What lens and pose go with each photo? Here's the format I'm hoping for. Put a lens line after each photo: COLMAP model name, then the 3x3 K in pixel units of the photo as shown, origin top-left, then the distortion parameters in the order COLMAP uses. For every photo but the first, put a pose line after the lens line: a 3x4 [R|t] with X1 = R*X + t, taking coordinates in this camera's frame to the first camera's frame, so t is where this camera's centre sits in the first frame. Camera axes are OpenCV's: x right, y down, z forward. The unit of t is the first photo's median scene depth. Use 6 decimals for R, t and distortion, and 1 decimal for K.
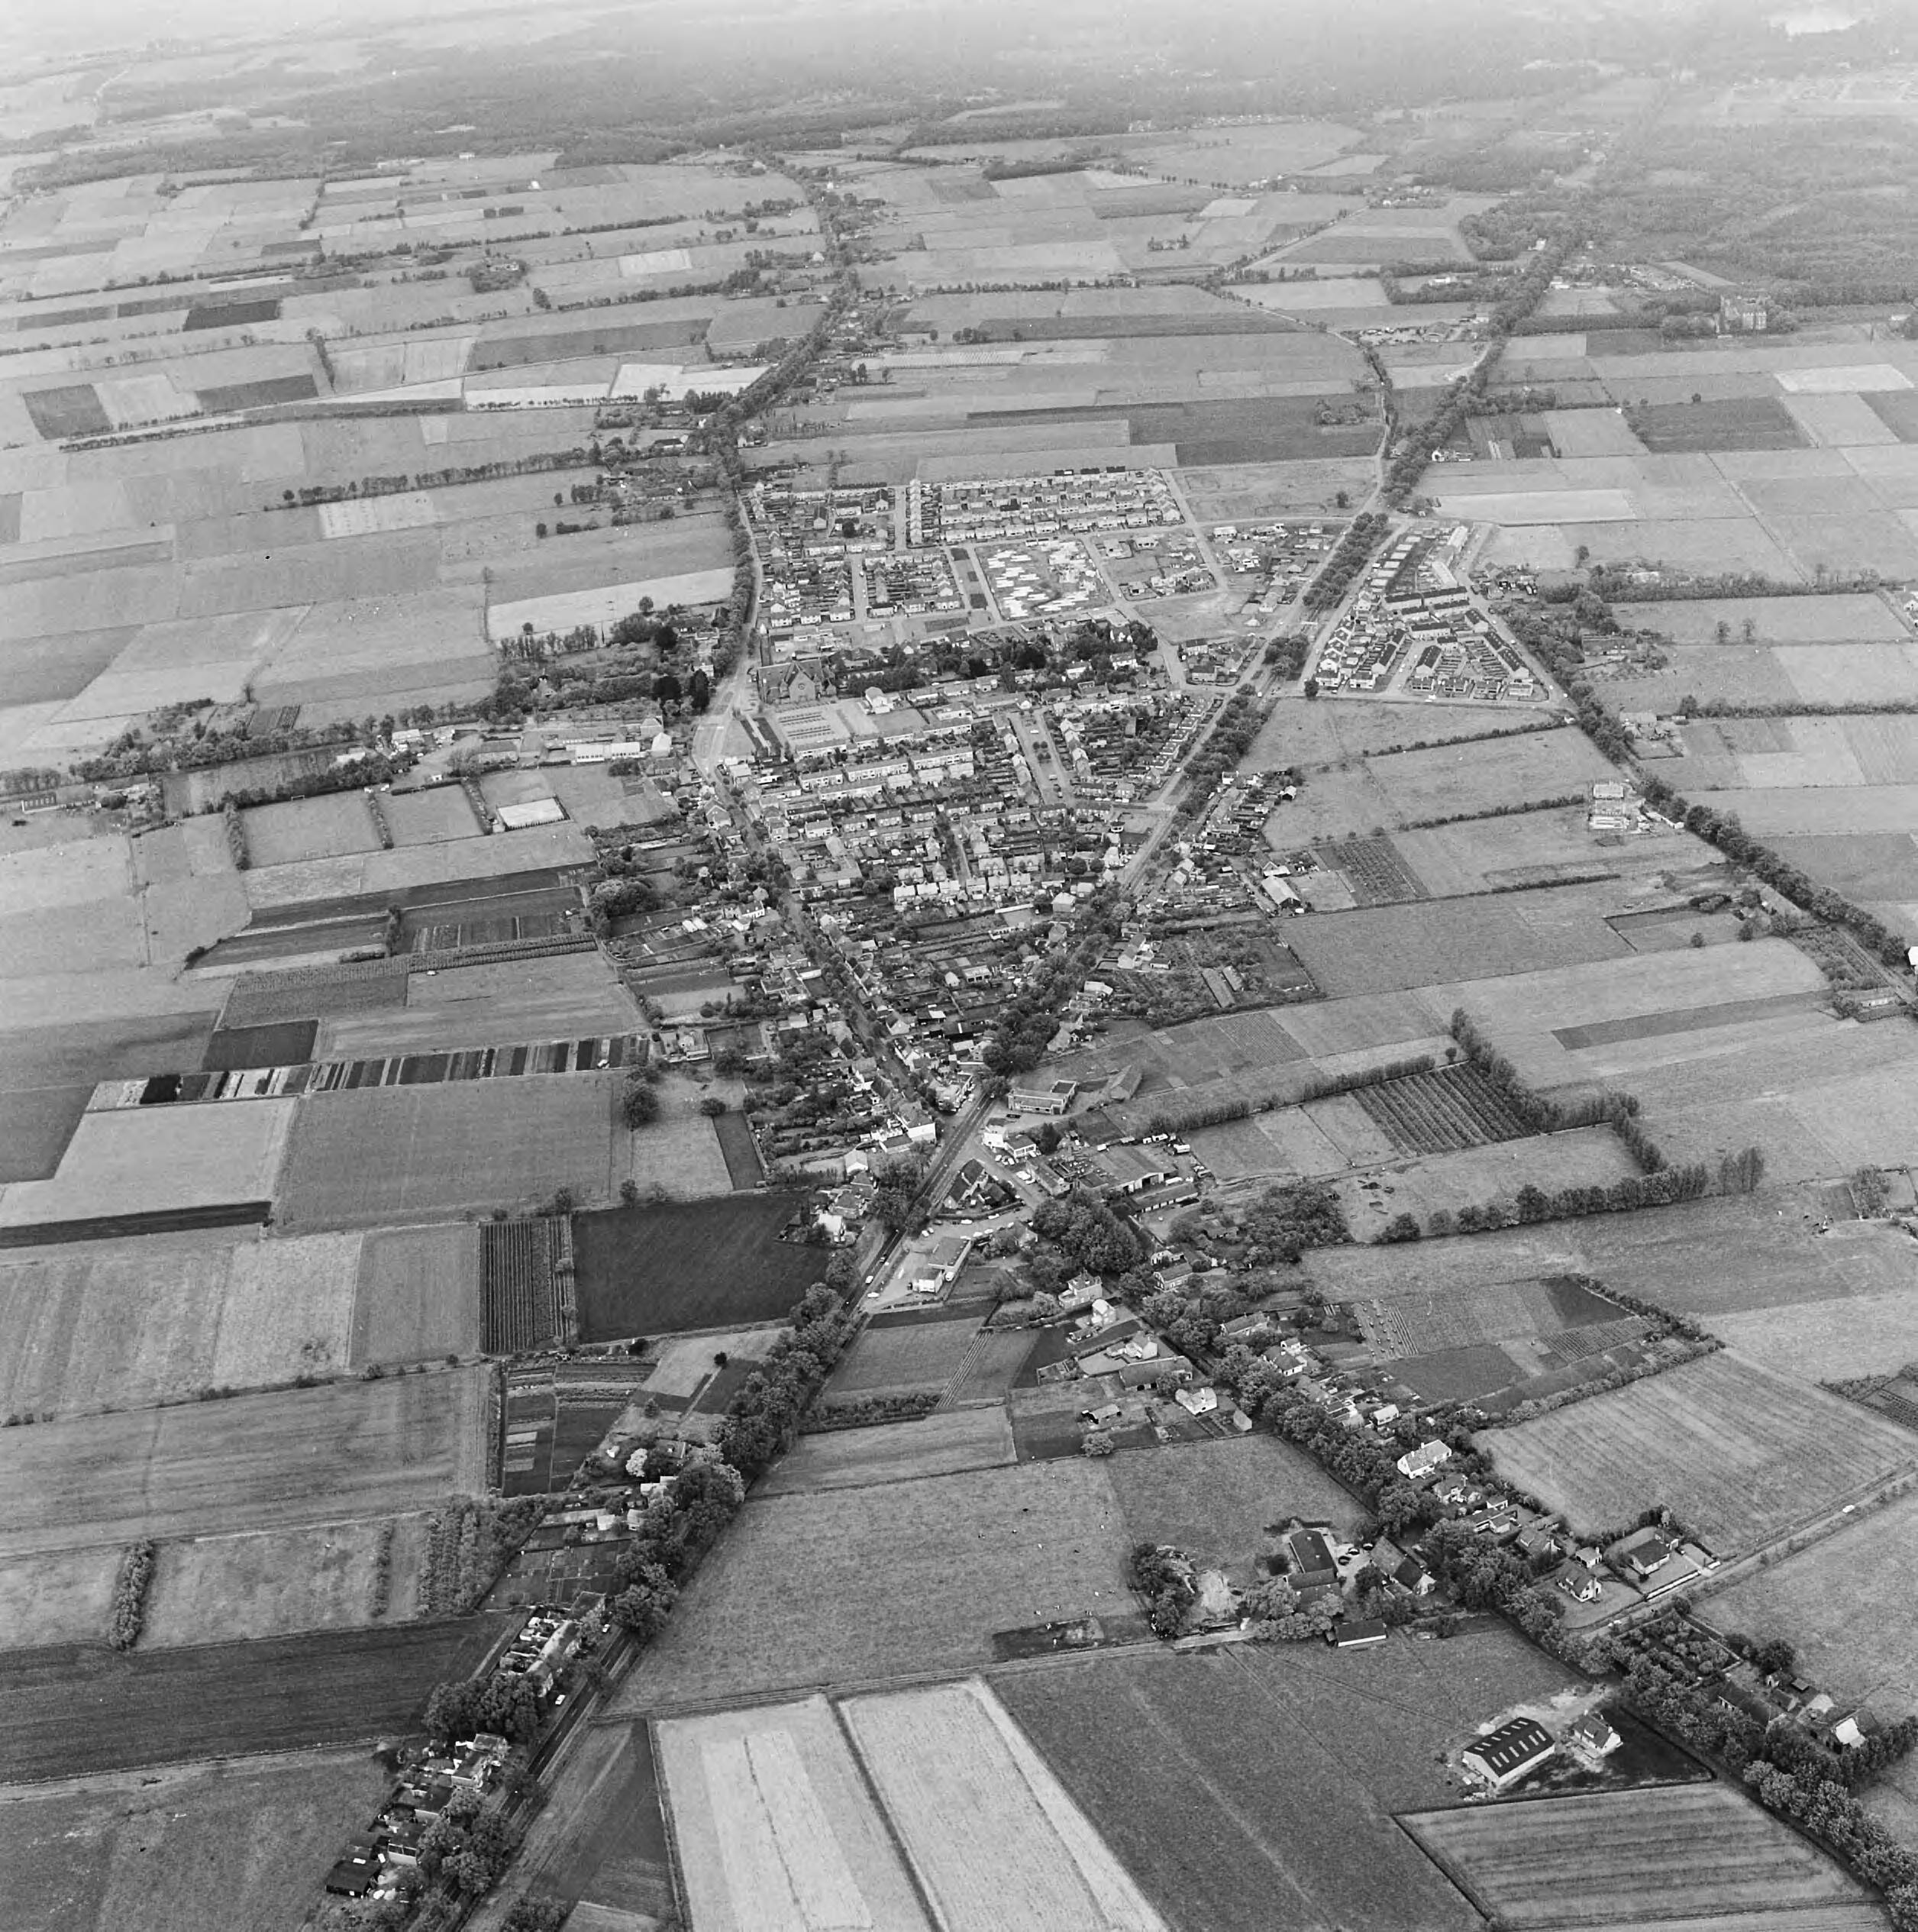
lens RADIAL K [[2877.2, 0, 972.6], [0, 2877.2, 967.1], [0, 0, 1]] dist [-0.048385, 0.000000]
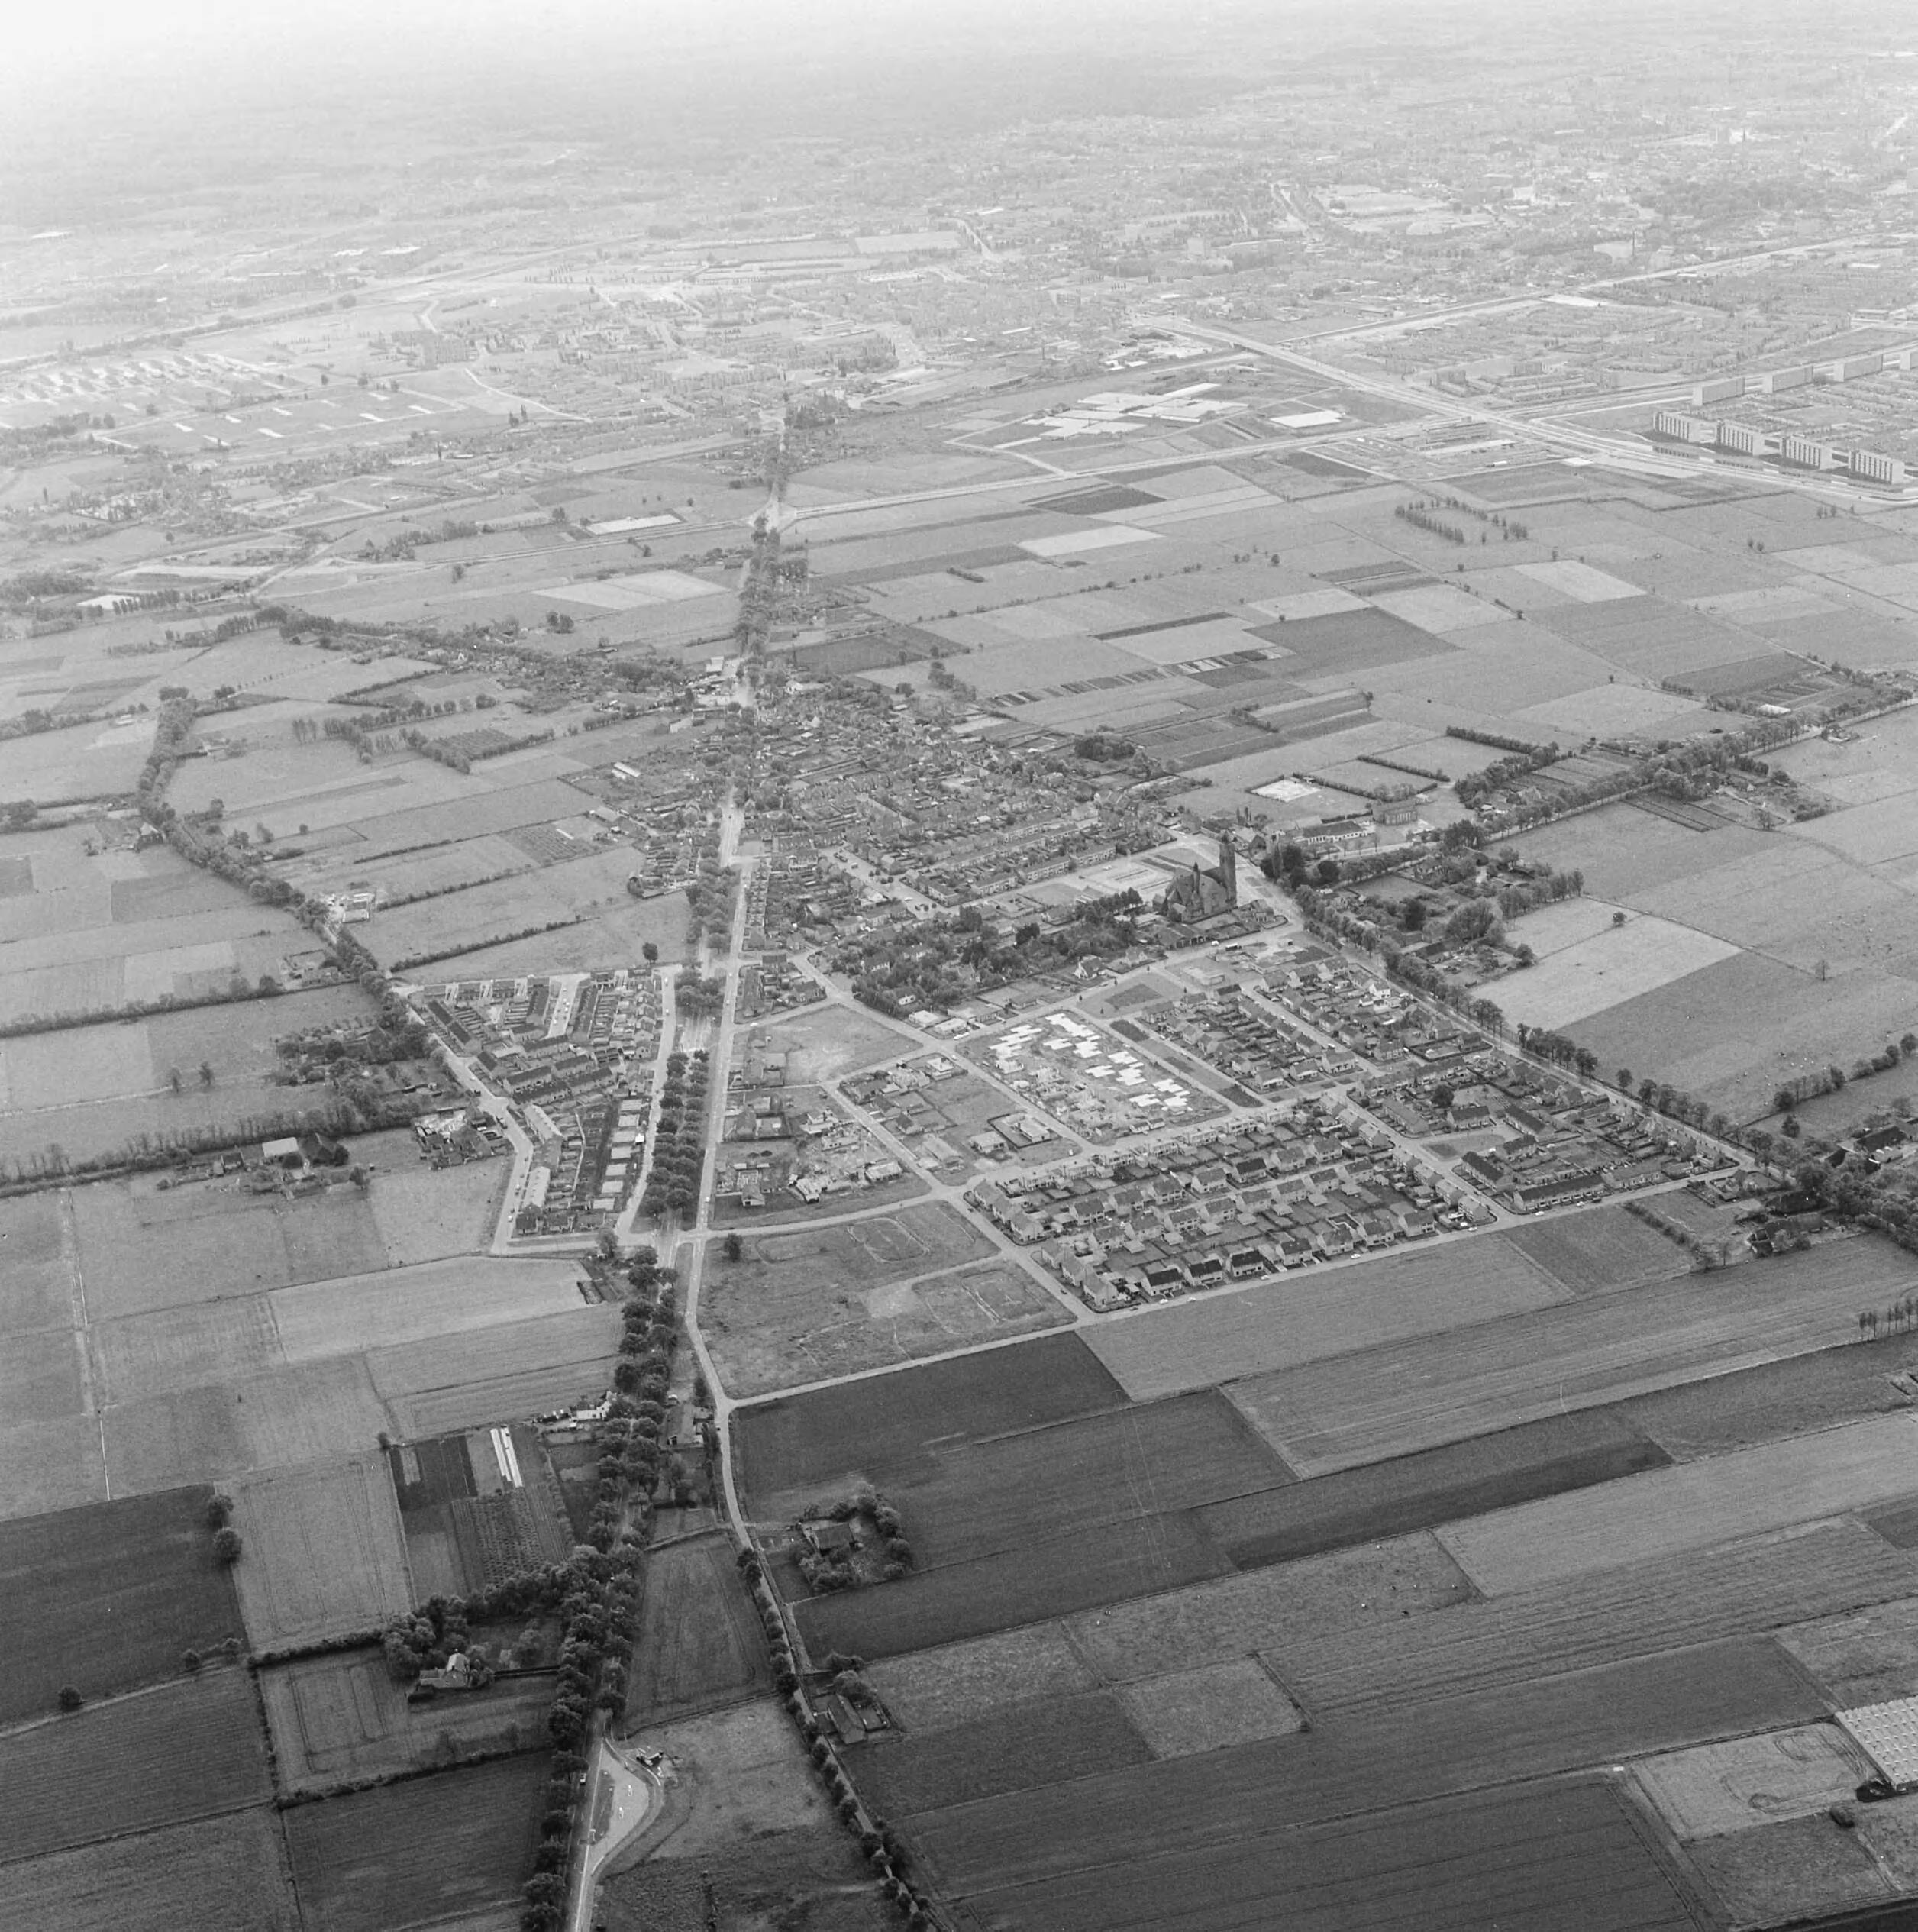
lens RADIAL K [[2877.2, 0, 970.0], [0, 2877.2, 966.9], [0, 0, 1]] dist [-0.048385, 0.000000]
pose [[-0.928503, 0.241581, -0.281994, 0.303635], [-0.035601, 0.698013, 0.715200, -0.818764], [0.369614, 0.674105, -0.639506, 1.728078]]
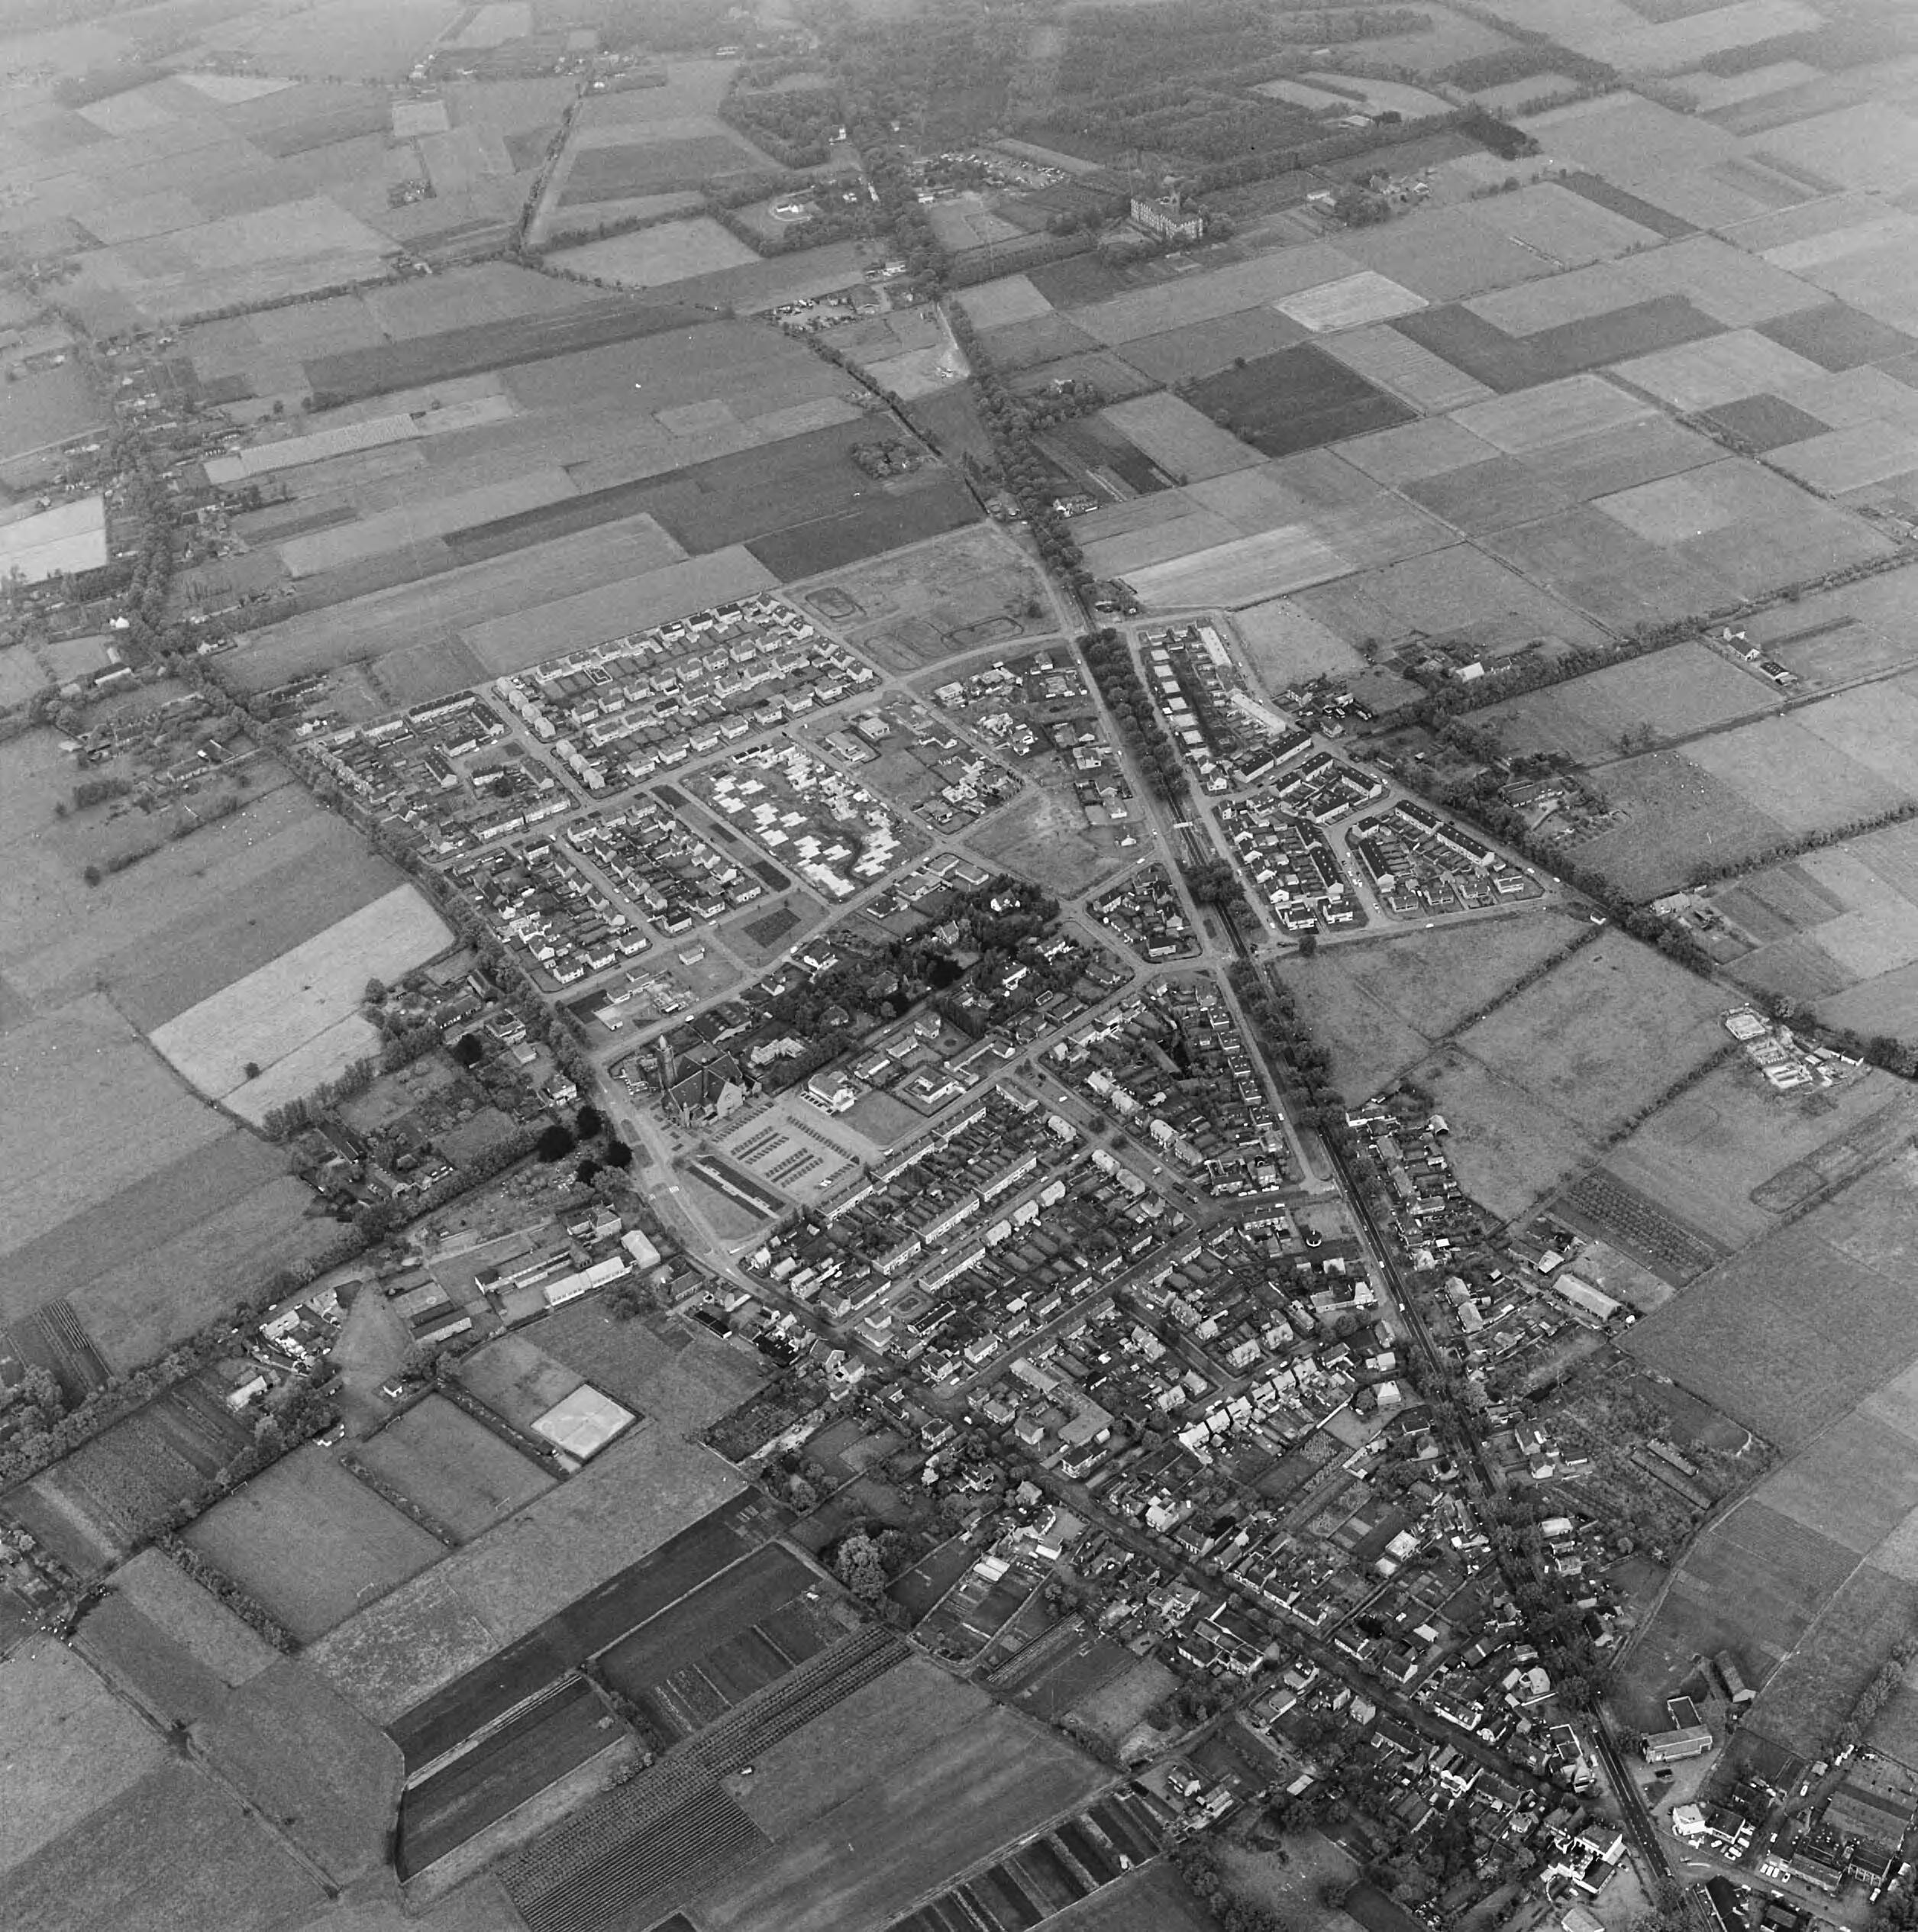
lens RADIAL K [[2877.2, 0, 967.8], [0, 2877.2, 967.4], [0, 0, 1]] dist [-0.048385, 0.000000]
pose [[0.872365, -0.284842, 0.397297, -0.333352], [0.219244, 0.954356, 0.202821, -0.301785], [-0.436935, -0.089829, 0.894997, 0.275765]]
